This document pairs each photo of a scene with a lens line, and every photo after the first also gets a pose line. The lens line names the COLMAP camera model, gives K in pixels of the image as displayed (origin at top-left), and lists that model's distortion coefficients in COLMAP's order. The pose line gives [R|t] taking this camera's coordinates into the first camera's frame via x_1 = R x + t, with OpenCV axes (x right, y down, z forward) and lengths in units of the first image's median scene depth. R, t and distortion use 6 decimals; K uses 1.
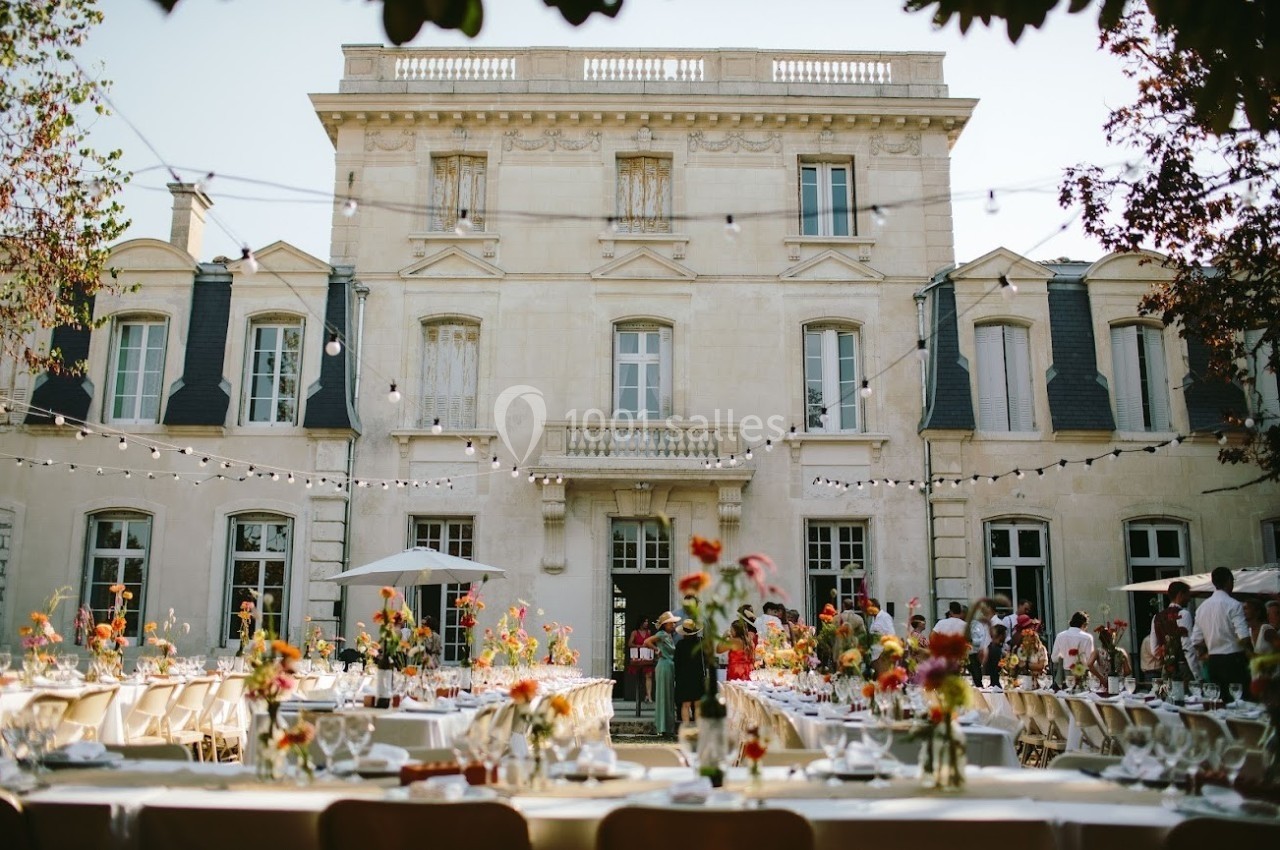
lens RADIAL K [[1121.7, 0, 642.6], [0, 1121.7, 423.9], [0, 0, 1]] dist [-0.052194, -0.000389]
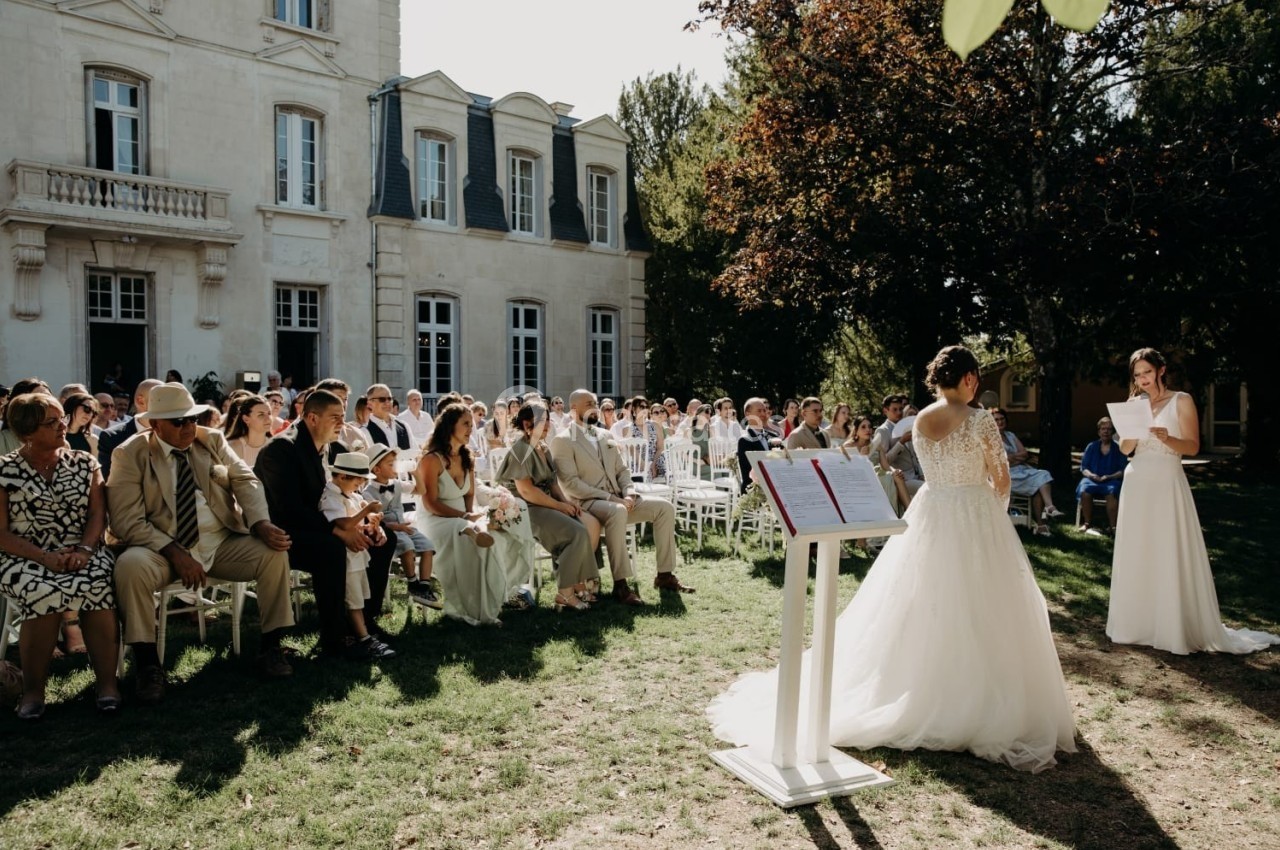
lens RADIAL K [[1001.9, 0, 639.3], [0, 1001.9, 412.1], [0, 0, 1]] dist [-0.010493, 0.018885]
pose [[0.723905, -0.020803, 0.689585, -0.289514], [-0.129466, 0.977691, 0.165404, -0.002101], [-0.677643, -0.209015, 0.705063, -0.000832]]
